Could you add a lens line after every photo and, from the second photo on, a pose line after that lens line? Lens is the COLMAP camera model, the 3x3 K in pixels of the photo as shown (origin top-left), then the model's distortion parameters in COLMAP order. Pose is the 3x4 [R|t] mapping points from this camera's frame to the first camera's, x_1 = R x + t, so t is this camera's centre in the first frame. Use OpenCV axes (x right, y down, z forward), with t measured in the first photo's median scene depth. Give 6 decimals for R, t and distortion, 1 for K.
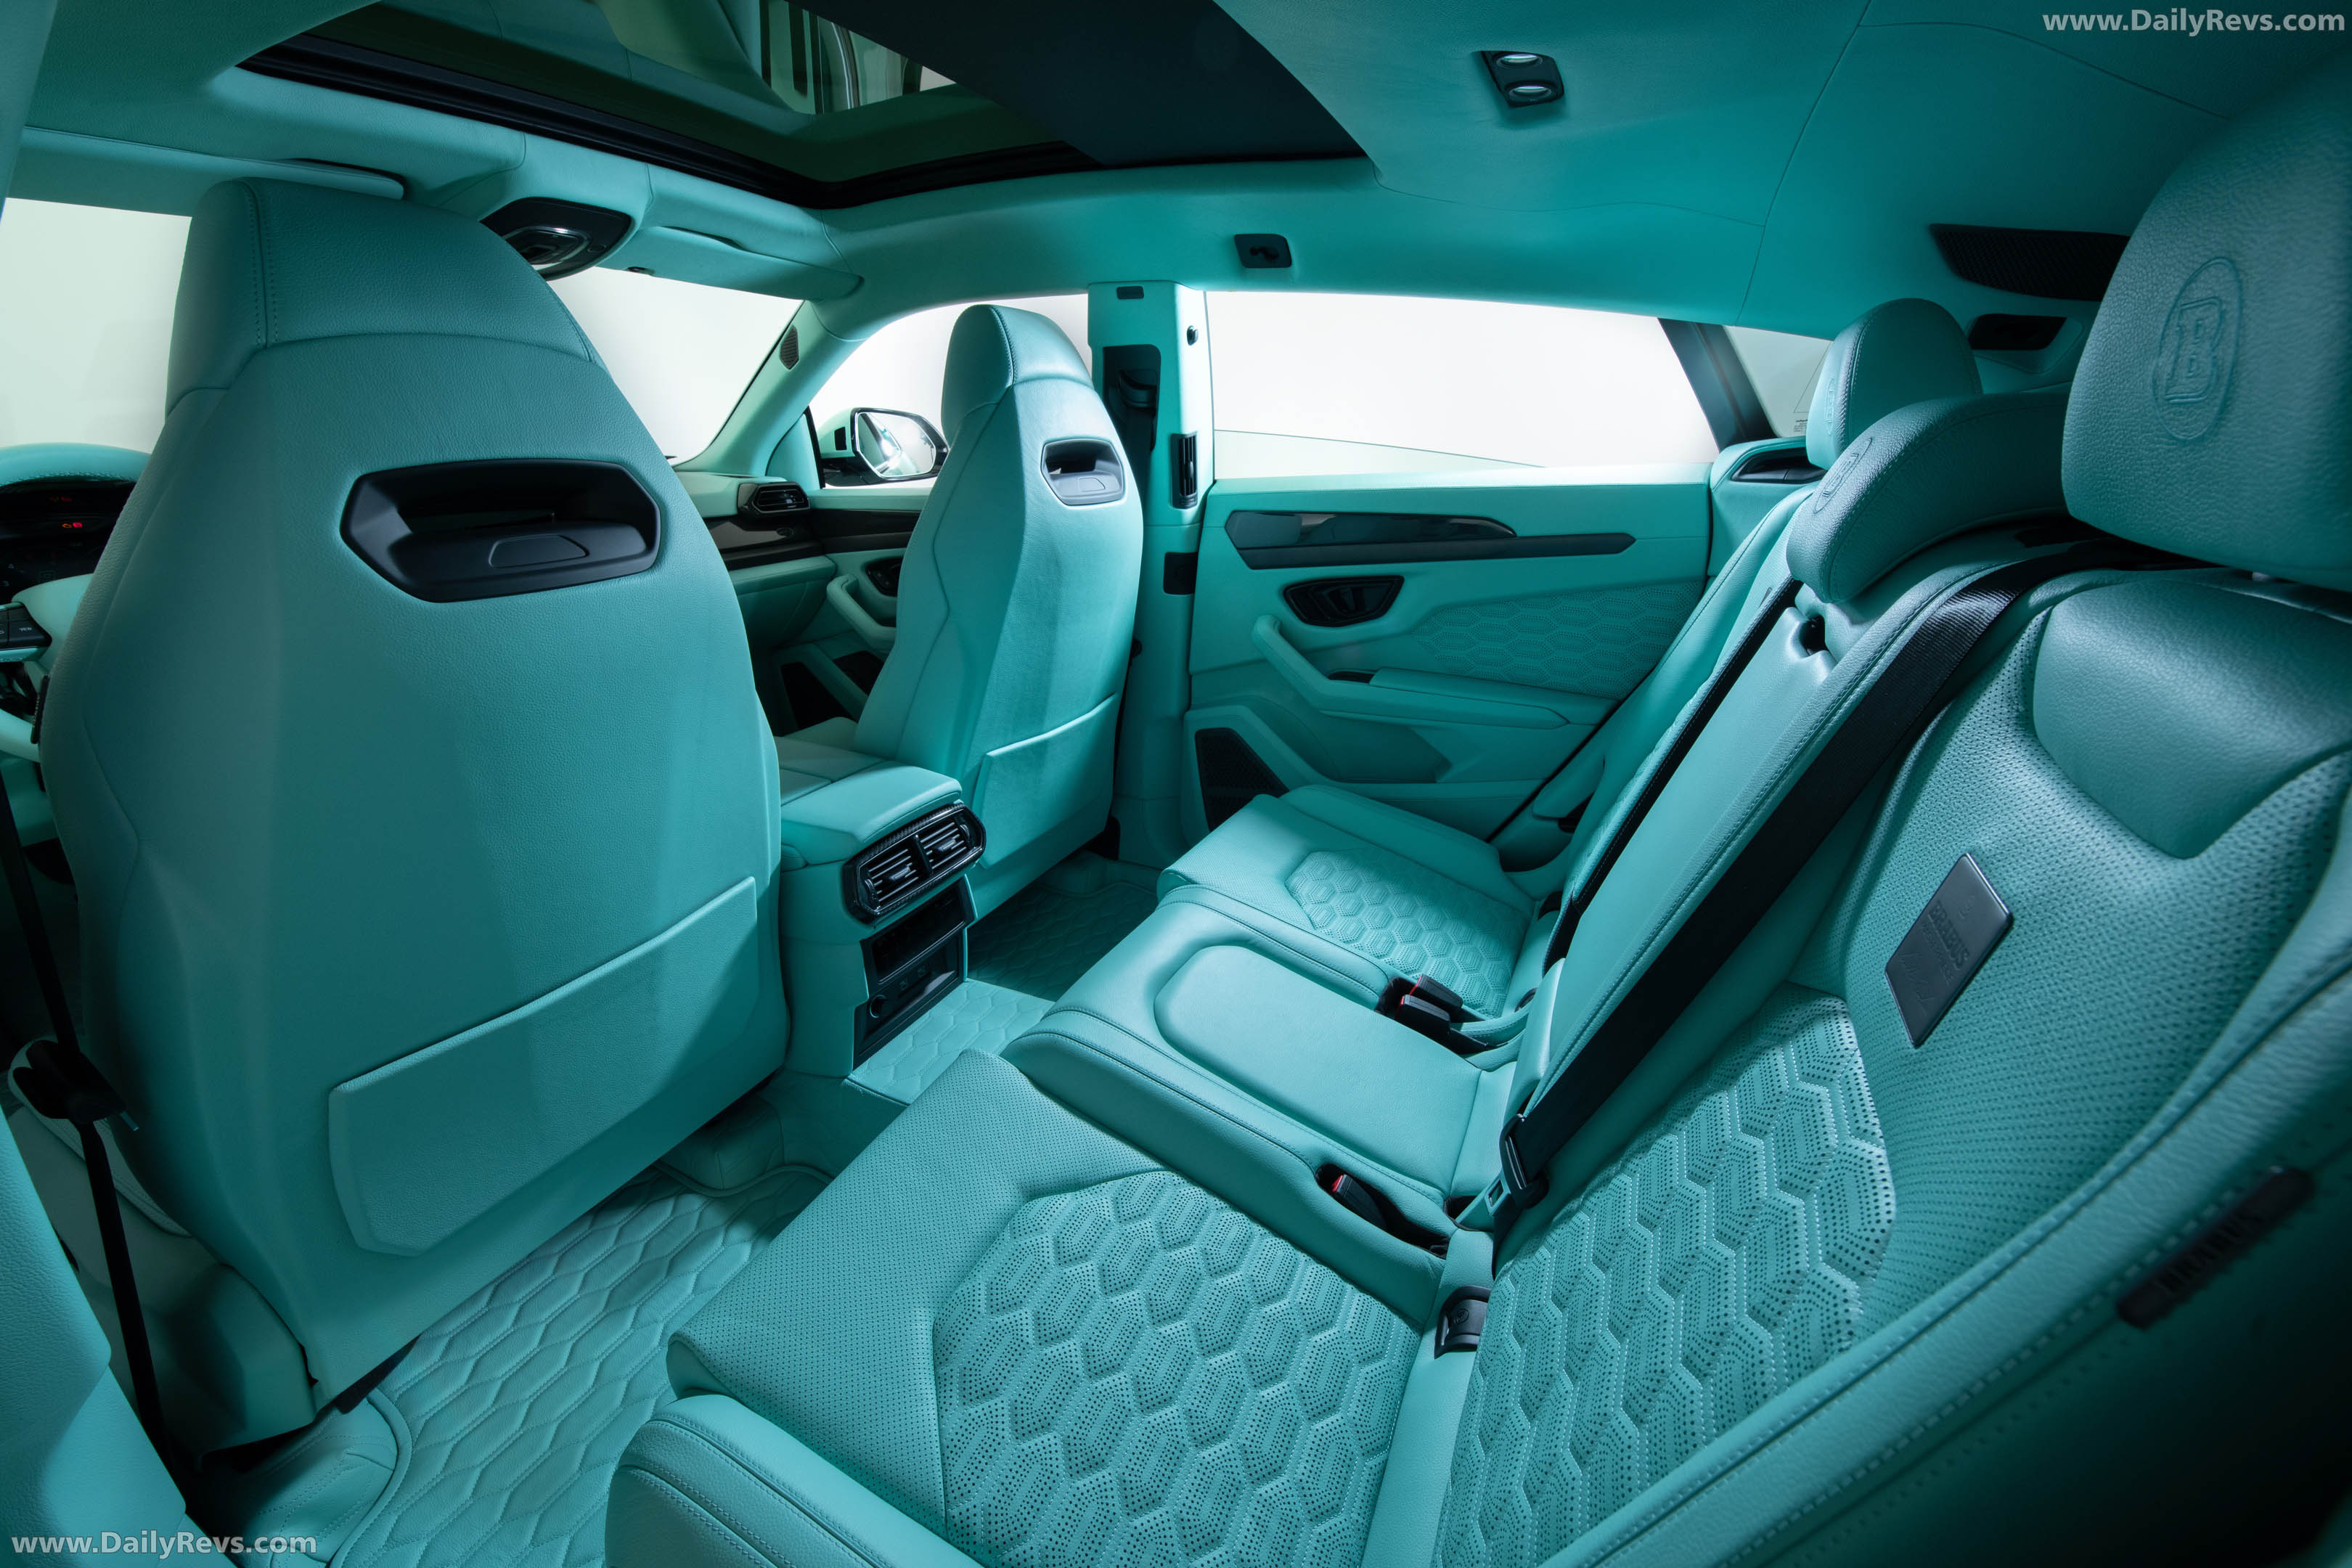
lens RADIAL K [[929.9, 0, 1175.5], [0, 929.9, 781.0], [0, 0, 1]] dist [-0.021519, -0.001254]
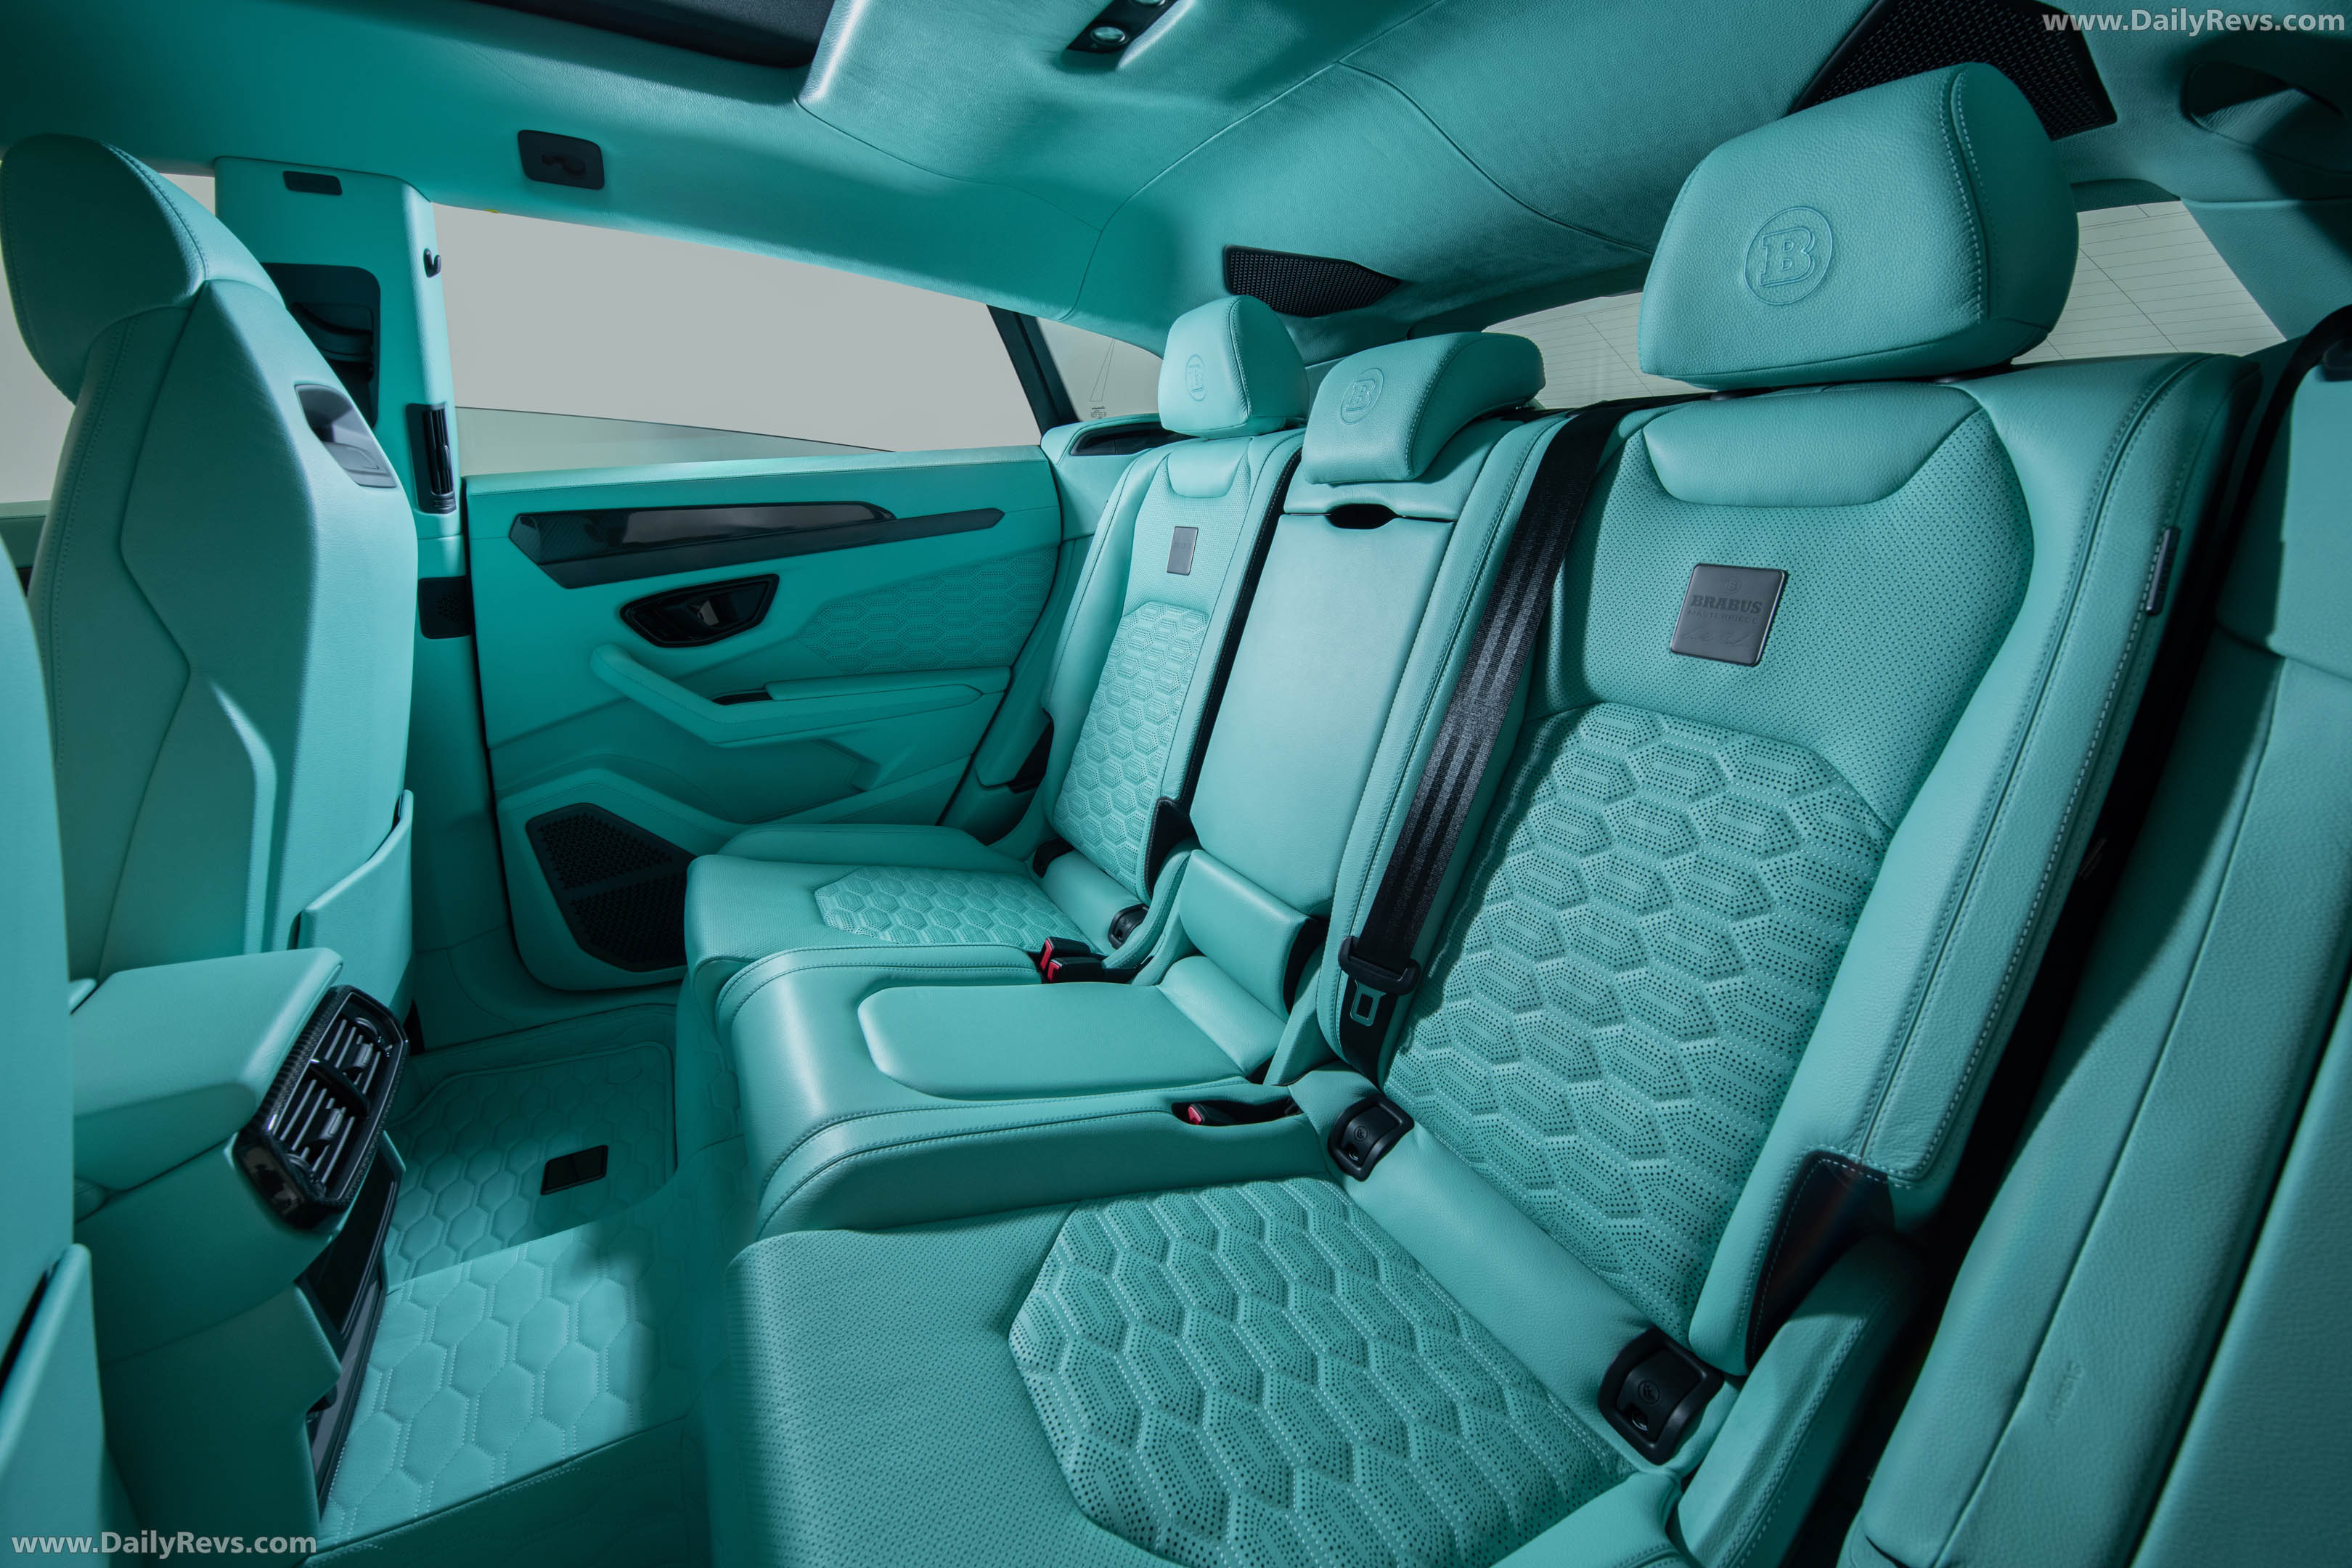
lens RADIAL K [[929.9, 0, 1184.5], [0, 929.9, 785.8], [0, 0, 1]] dist [-0.021519, -0.001254]
pose [[0.582057, -0.255223, 0.772056, -0.291389], [0.294184, 0.951245, 0.092672, 0.006259], [-0.758067, 0.173187, 0.628761, 0.194138]]
